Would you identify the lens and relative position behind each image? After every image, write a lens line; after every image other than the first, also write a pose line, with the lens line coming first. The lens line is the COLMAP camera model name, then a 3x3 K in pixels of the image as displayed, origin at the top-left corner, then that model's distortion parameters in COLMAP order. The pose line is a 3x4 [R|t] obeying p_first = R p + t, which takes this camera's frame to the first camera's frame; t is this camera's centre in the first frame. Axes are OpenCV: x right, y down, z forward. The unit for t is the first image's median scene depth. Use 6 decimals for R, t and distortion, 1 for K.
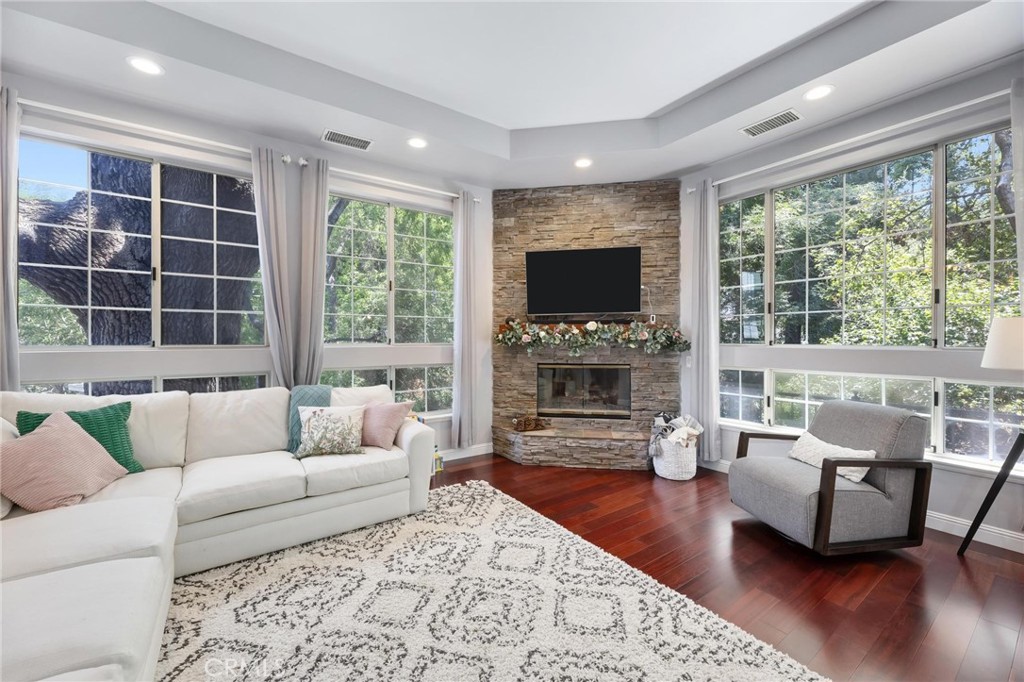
lens RADIAL K [[414.2, 0, 518.6], [0, 414.2, 342.0], [0, 0, 1]] dist [-0.000806, -0.000408]
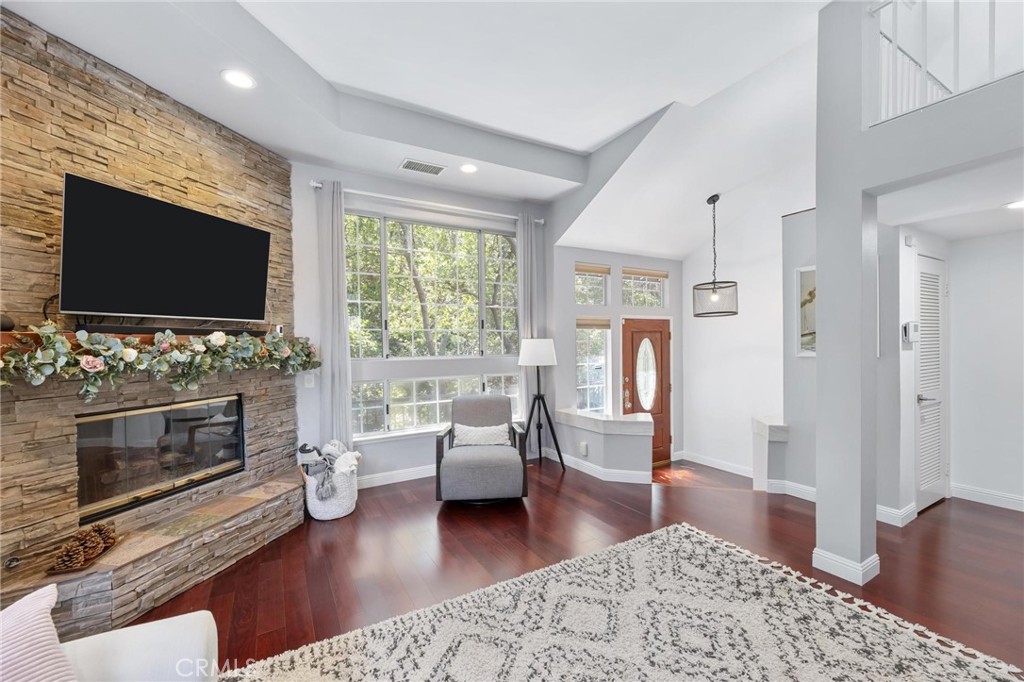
lens RADIAL K [[414.2, 0, 509.2], [0, 414.2, 354.3], [0, 0, 1]] dist [-0.000806, -0.000408]
pose [[0.095481, -0.027879, 0.995041, -0.399207], [0.021220, 0.999438, 0.025966, -0.021709], [-0.995205, 0.018635, 0.096019, 0.490805]]
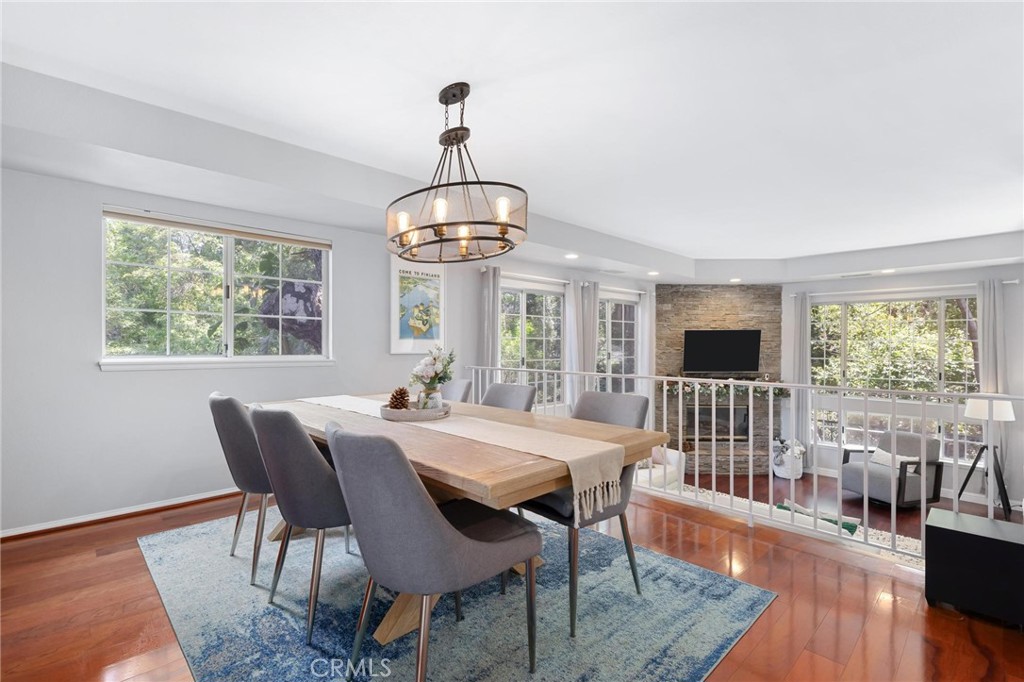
lens RADIAL K [[468.4, 0, 517.7], [0, 468.4, 345.6], [0, 0, 1]] dist [0.001420, 0.000755]
pose [[0.988163, 0.004778, 0.153331, -0.844467], [-0.004166, 0.999982, -0.004317, -0.156283], [-0.153348, 0.003627, 0.988166, -0.570285]]
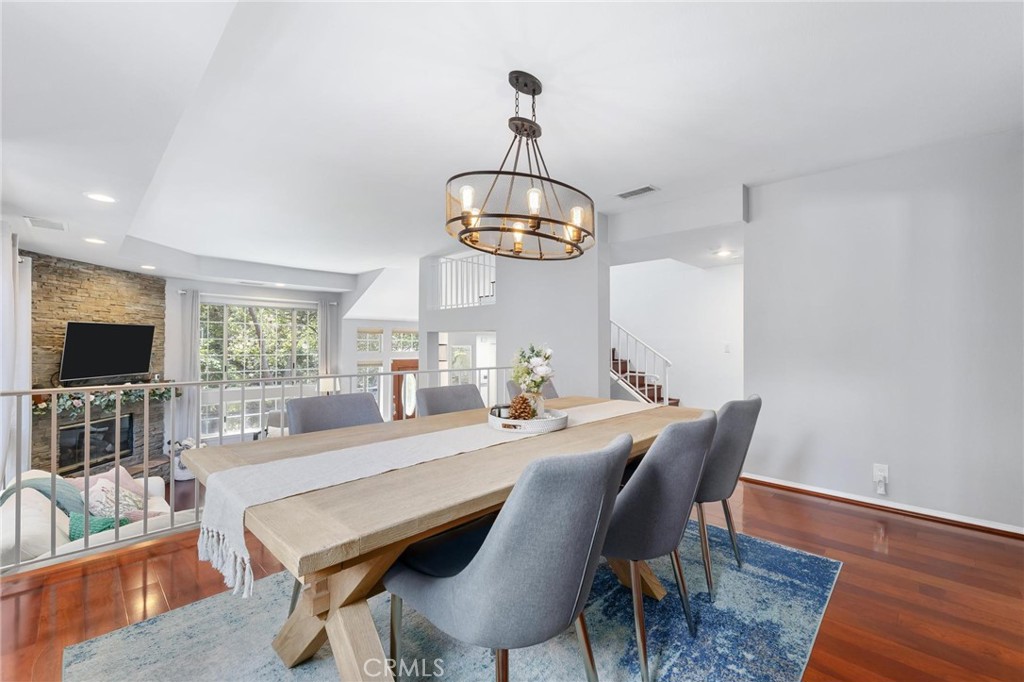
lens RADIAL K [[431.3, 0, 510.9], [0, 431.3, 344.5], [0, 0, 1]] dist [0.001547, 0.000323]
pose [[-0.185093, 0.000760, 0.982721, -1.310432], [0.001186, 0.999999, -0.000550, -0.161129], [-0.982720, 0.001063, -0.185093, 0.091961]]
